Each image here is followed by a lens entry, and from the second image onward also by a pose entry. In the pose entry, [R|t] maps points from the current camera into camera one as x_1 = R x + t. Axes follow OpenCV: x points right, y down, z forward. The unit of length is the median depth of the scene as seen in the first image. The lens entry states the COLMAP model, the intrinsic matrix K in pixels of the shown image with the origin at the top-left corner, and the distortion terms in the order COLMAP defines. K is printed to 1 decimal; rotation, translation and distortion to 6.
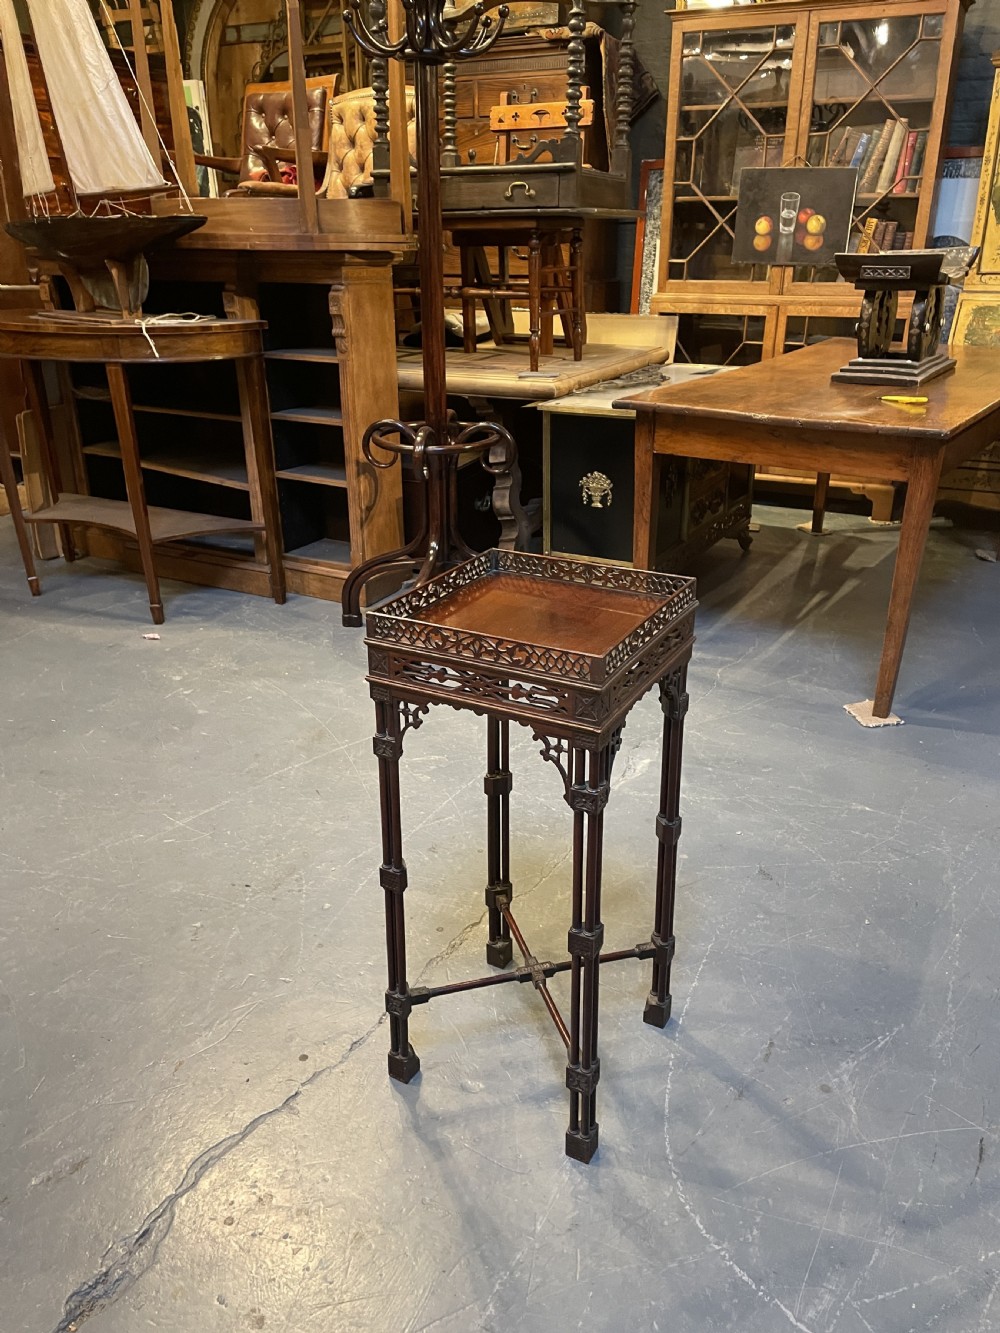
lens RADIAL K [[1010.6, 0, 511.9], [0, 1010.6, 663.0], [0, 0, 1]] dist [0.080855, -0.100856]
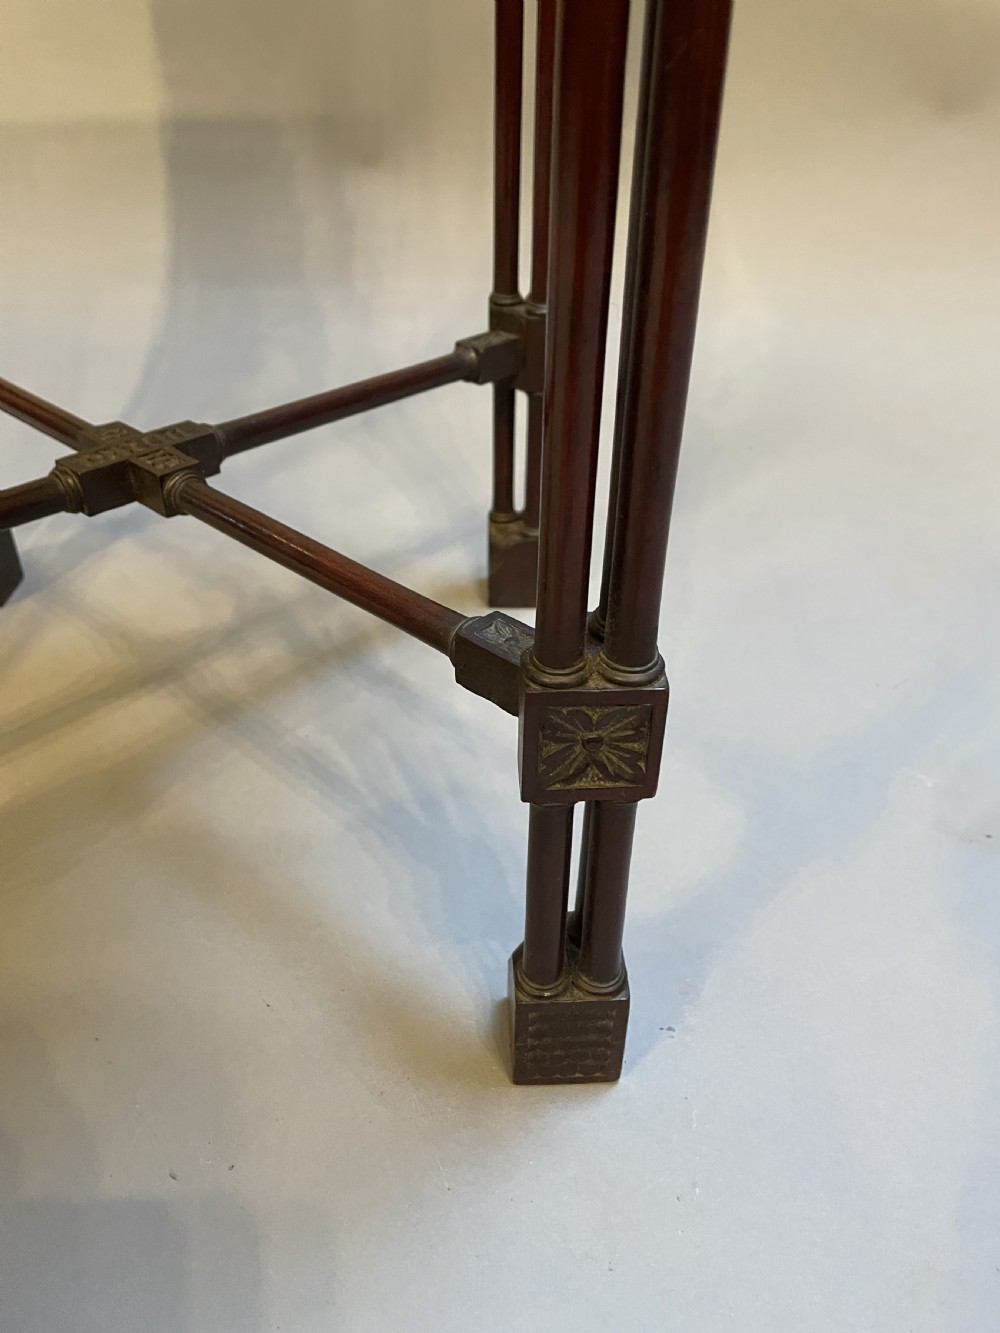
lens RADIAL K [[1054.0, 0, 502.5], [0, 1054.0, 655.7], [0, 0, 1]] dist [0.081556, -0.104593]
pose [[0.858094, -0.279762, 0.430591, -0.025609], [0.181295, 0.949609, 0.255685, 0.331469], [-0.480424, -0.141338, 0.865573, 0.818112]]
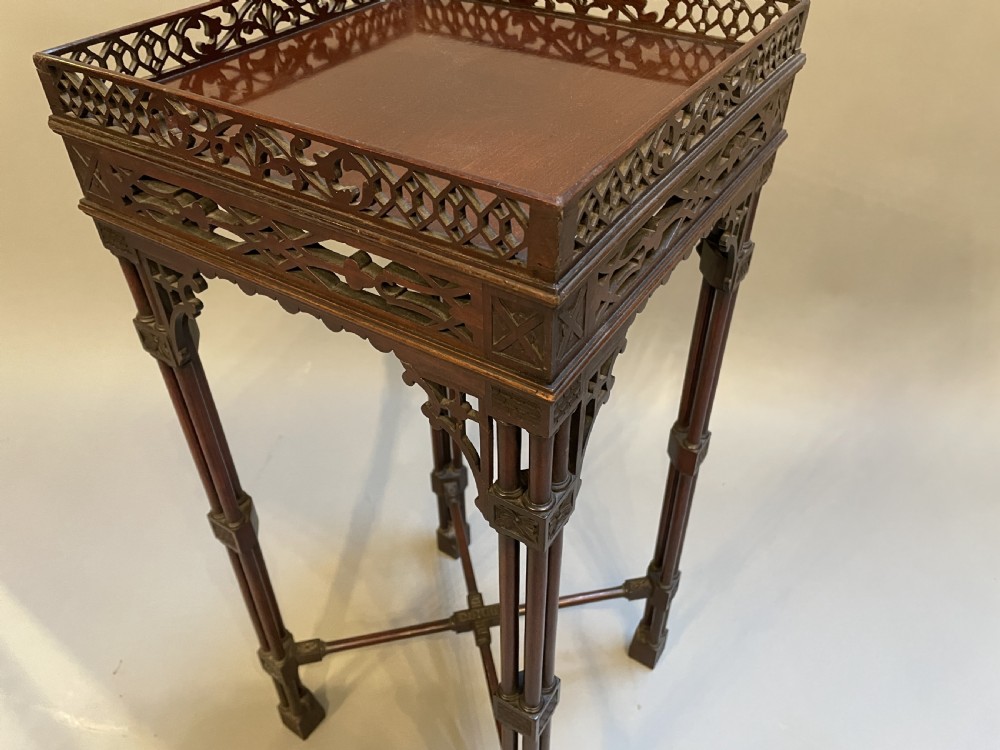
lens RADIAL K [[758.1, 0, 508.8], [0, 758.1, 373.3], [0, 0, 1]] dist [0.080855, -0.100856]
pose [[0.997734, 0.046068, -0.049040, 0.069001], [-0.029562, 0.954872, 0.295543, -0.020414], [0.060442, -0.293424, 0.954070, 0.596859]]
